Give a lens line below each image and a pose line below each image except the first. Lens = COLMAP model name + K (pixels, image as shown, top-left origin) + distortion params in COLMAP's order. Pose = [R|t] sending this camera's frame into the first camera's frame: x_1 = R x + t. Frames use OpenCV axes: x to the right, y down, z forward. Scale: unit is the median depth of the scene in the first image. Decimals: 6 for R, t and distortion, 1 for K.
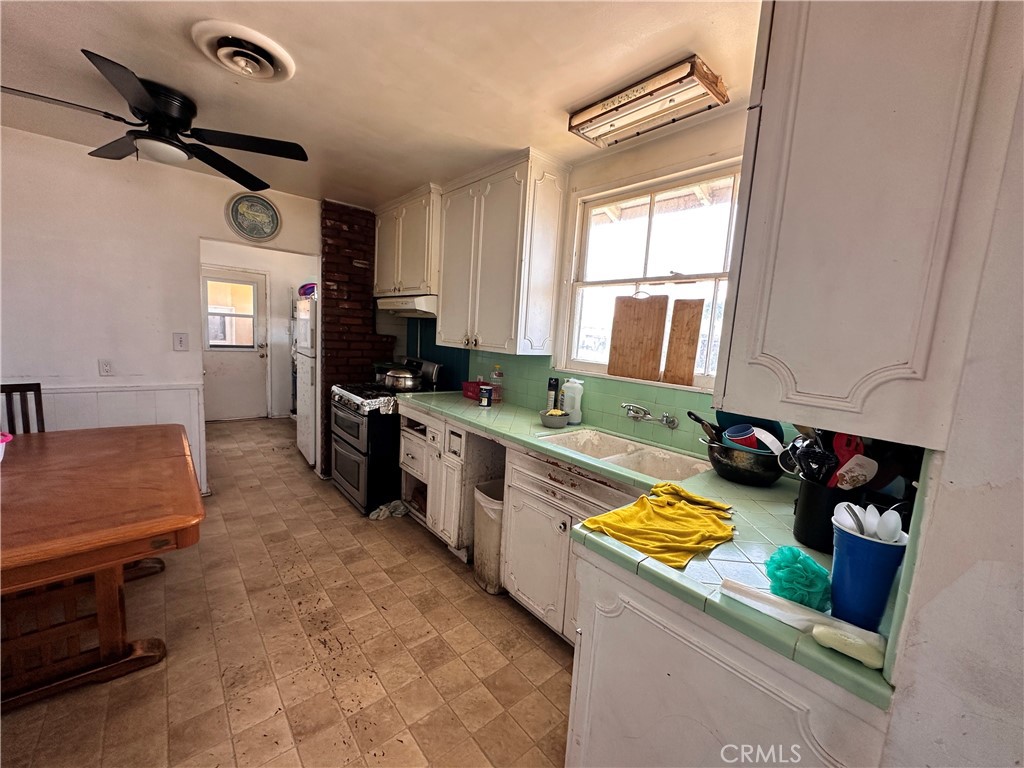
lens RADIAL K [[409.6, 0, 512.0], [0, 409.6, 384.0], [0, 0, 1]] dist [-0.004587, 0.001144]
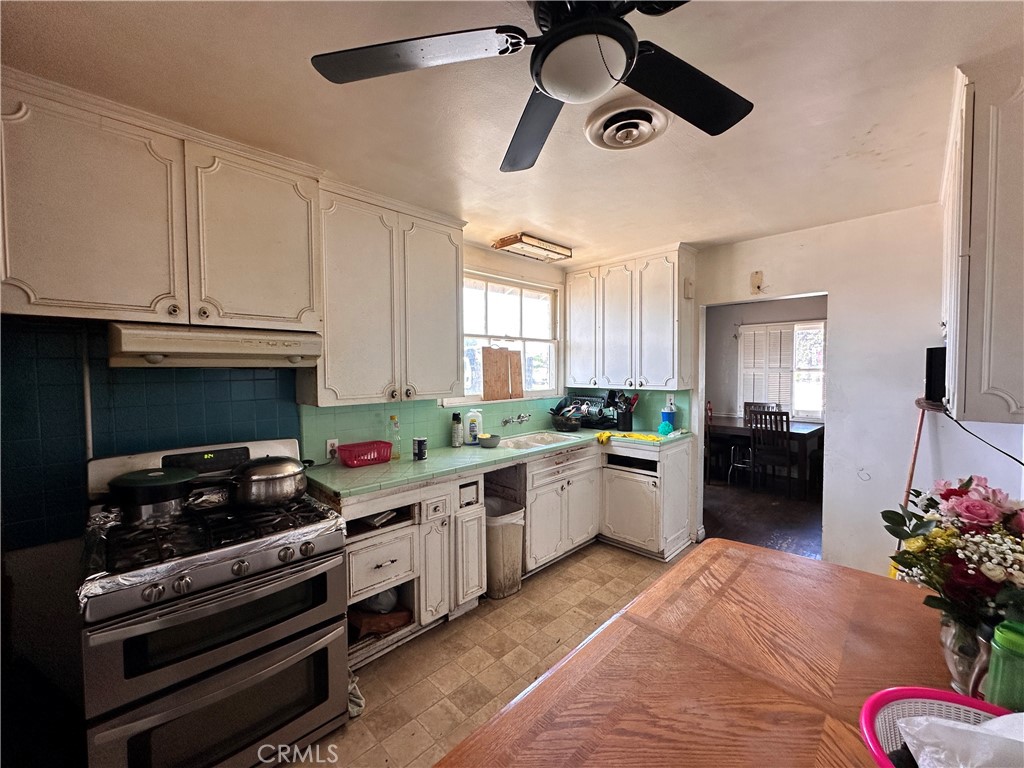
lens RADIAL K [[409.6, 0, 512.0], [0, 409.6, 384.0], [0, 0, 1]] dist [-0.004587, 0.001144]
pose [[-0.079576, -0.100177, 0.991782, -0.938735], [0.125140, 0.986062, 0.109640, -0.180356], [-0.988943, 0.132836, -0.065931, 0.795994]]
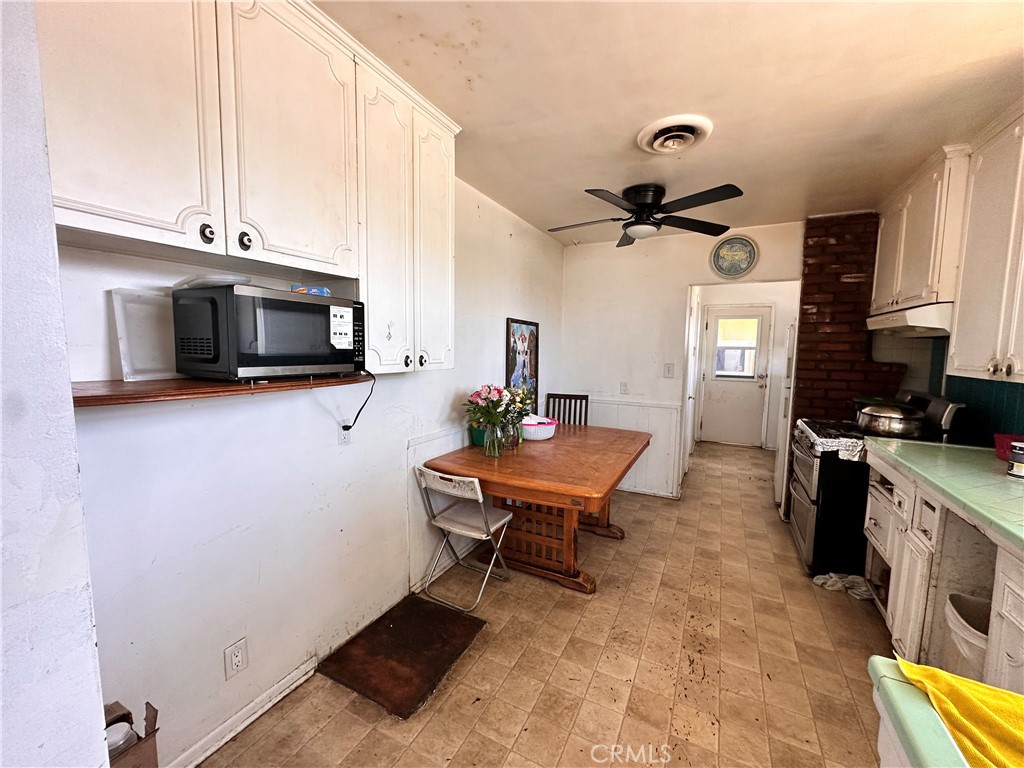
lens RADIAL K [[409.6, 0, 512.0], [0, 409.6, 384.0], [0, 0, 1]] dist [-0.004587, 0.001144]
pose [[0.376940, 0.028967, -0.925785, 0.186286], [-0.104576, 0.994451, -0.011463, 0.003779], [0.920315, 0.101135, 0.377877, 0.087414]]
